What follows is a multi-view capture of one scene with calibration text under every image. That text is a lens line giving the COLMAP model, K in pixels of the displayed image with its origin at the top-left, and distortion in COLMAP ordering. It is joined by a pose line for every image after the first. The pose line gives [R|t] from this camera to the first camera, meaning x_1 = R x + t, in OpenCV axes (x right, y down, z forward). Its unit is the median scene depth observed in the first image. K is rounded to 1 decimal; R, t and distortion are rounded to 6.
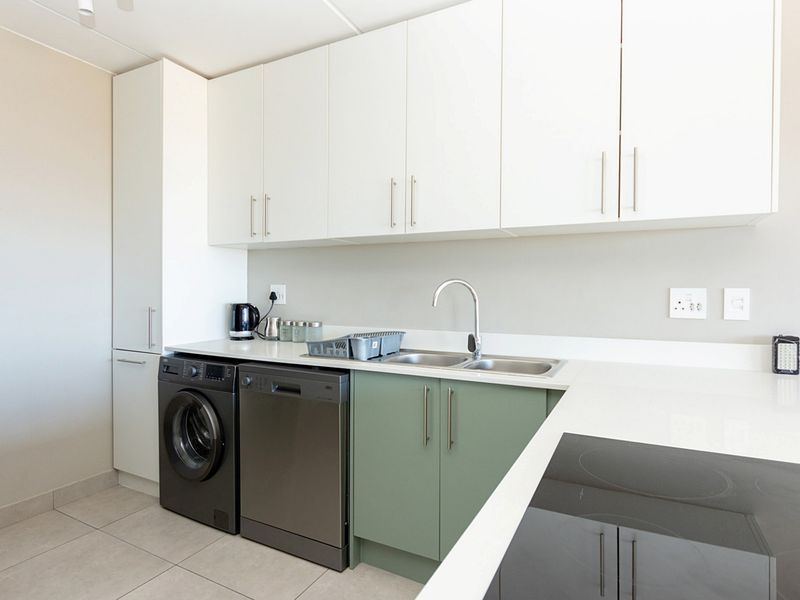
lens RADIAL K [[426.0, 0, 398.7], [0, 426.0, 300.0], [0, 0, 1]] dist [-0.002959, -0.000653]
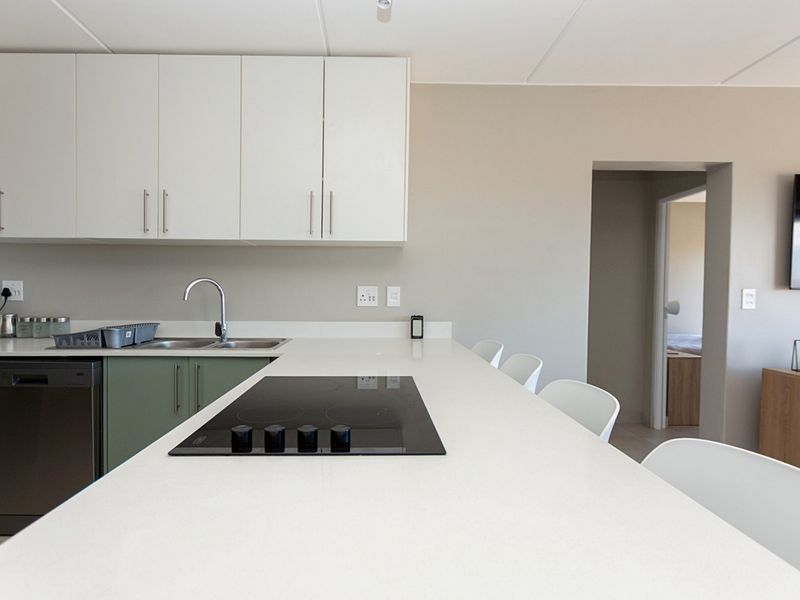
lens RADIAL K [[419.4, 0, 381.9], [0, 419.4, 298.7], [0, 0, 1]] dist [-0.003871, 0.002036]
pose [[0.887385, -0.006594, 0.460982, 0.030382], [0.006574, 0.999977, 0.001649, 0.012785], [-0.460982, 0.001567, 0.887408, -0.317942]]
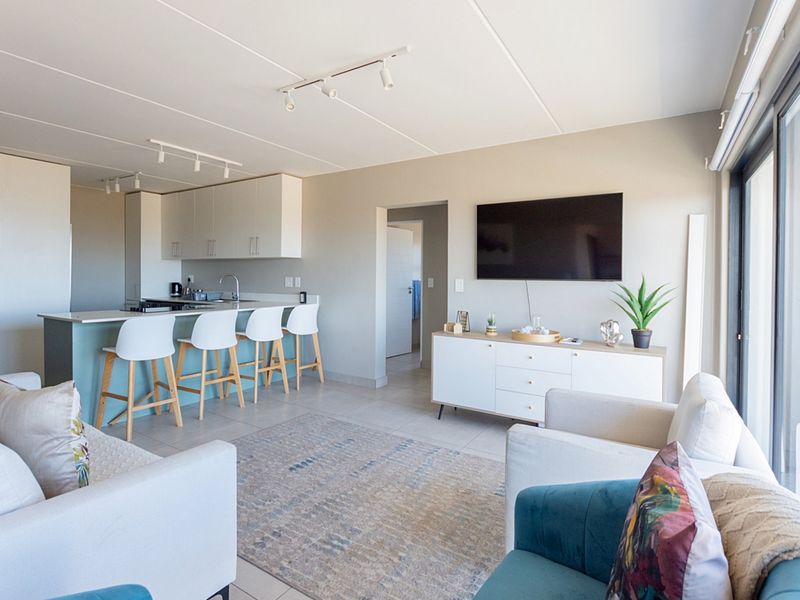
lens RADIAL K [[419.4, 0, 398.0], [0, 419.4, 293.3], [0, 0, 1]] dist [-0.003871, 0.002036]
pose [[0.993449, 0.006462, -0.114097, 1.632594], [-0.004109, 0.999774, 0.020848, 0.020412], [0.114206, -0.020243, 0.993251, -1.744108]]
